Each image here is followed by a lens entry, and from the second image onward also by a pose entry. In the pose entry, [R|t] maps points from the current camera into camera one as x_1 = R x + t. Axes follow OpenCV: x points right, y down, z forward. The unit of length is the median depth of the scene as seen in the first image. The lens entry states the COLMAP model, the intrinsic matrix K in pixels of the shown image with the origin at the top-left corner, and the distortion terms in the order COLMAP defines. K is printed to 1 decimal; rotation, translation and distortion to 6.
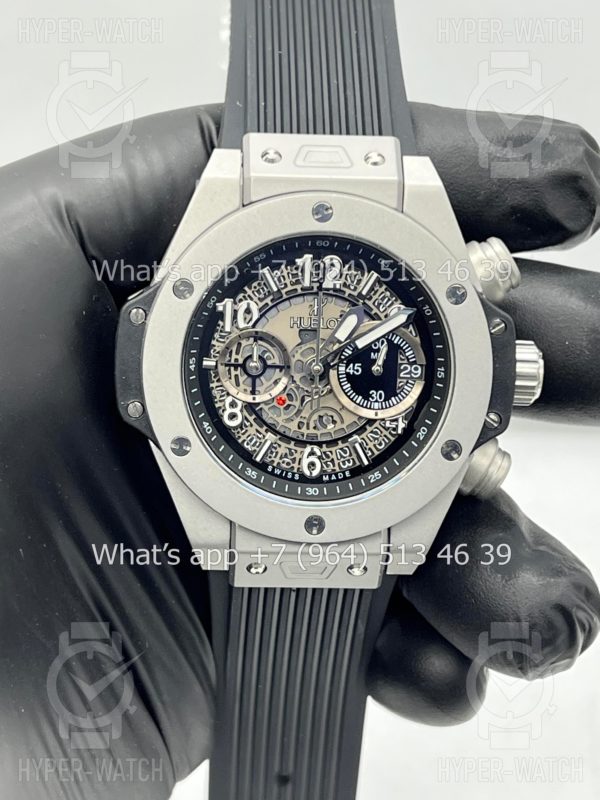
lens RADIAL K [[1892.1, 0, 300.0], [0, 1892.1, 400.0], [0, 0, 1]] dist [0.306723, -0.723273]
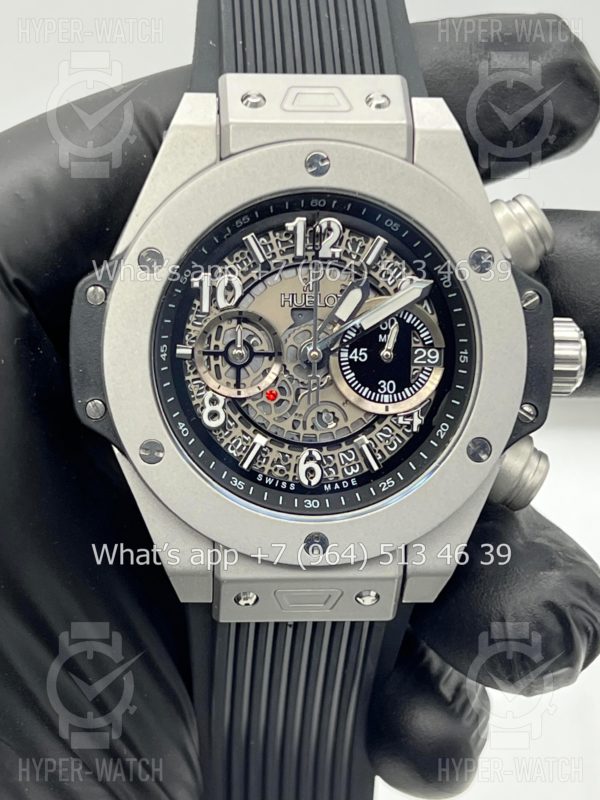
lens RADIAL K [[1892.1, 0, 300.0], [0, 1892.1, 400.0], [0, 0, 1]] dist [0.306723, -0.723273]
pose [[0.999535, -0.022486, 0.020586, -0.014693], [0.022965, 0.999464, -0.023333, 0.022175], [-0.020051, 0.023795, 0.999516, 0.172605]]
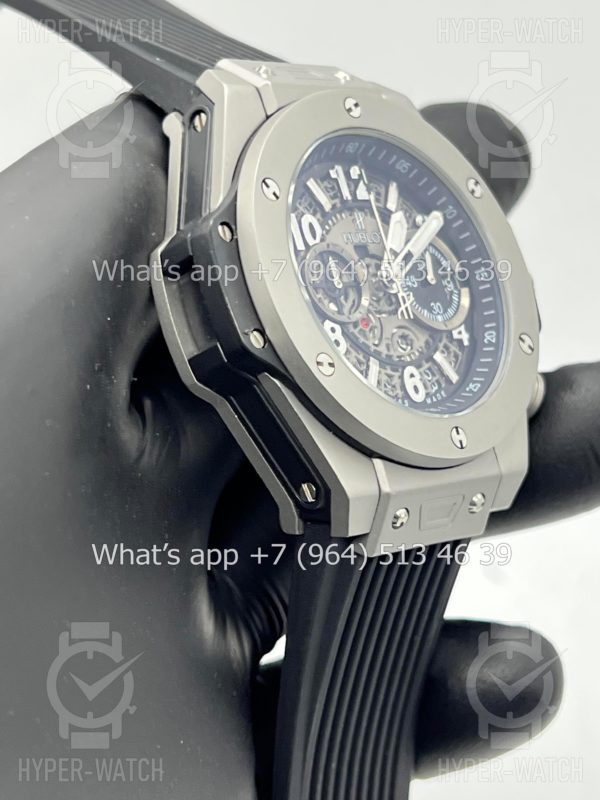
lens RADIAL K [[1892.1, 0, 300.0], [0, 1892.1, 400.0], [0, 0, 1]] dist [0.306723, -0.723273]
pose [[0.726538, -0.127588, 0.675177, -0.625197], [0.366545, 0.903090, -0.223772, 0.216498], [-0.581195, 0.410061, 0.702895, 0.421321]]
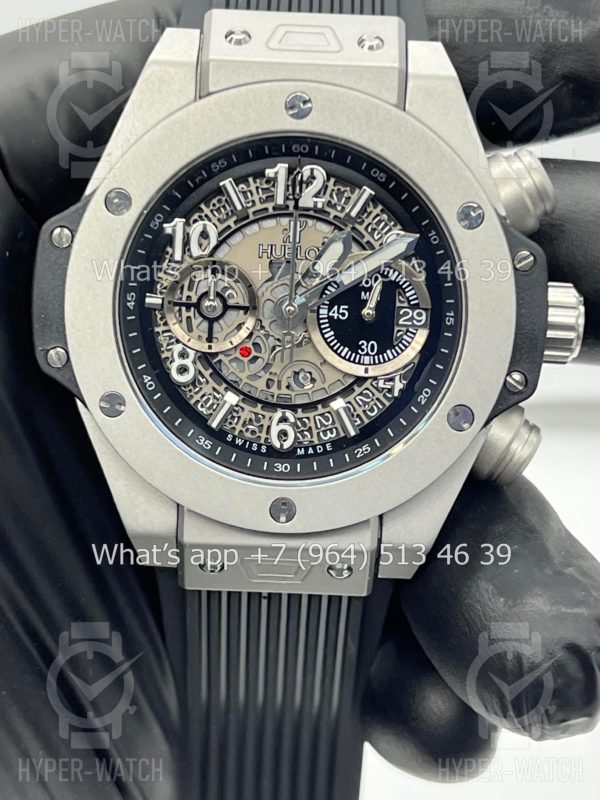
lens RADIAL K [[1892.1, 0, 300.0], [0, 1892.1, 400.0], [0, 0, 1]] dist [0.306723, -0.723273]
pose [[0.998323, 0.020563, -0.054118, 0.055560], [-0.021730, 0.999542, -0.021077, 0.036645], [0.053660, 0.022218, 0.998312, 0.219915]]
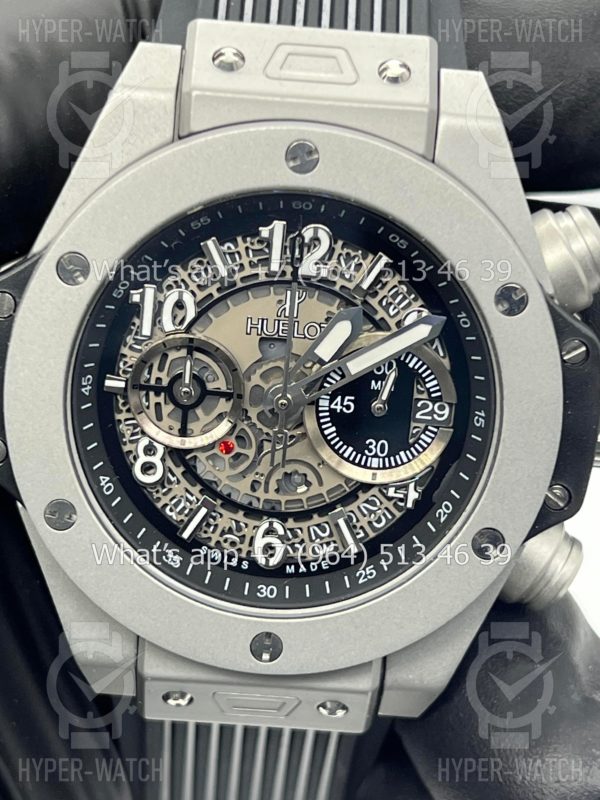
lens RADIAL K [[1892.1, 0, 300.0], [0, 1892.1, 400.0], [0, 0, 1]] dist [0.306723, -0.723273]
pose [[0.997665, 0.057553, -0.036763, 0.037449], [-0.054460, 0.995289, 0.080215, -0.068004], [0.041206, -0.078025, 0.996099, 0.367104]]
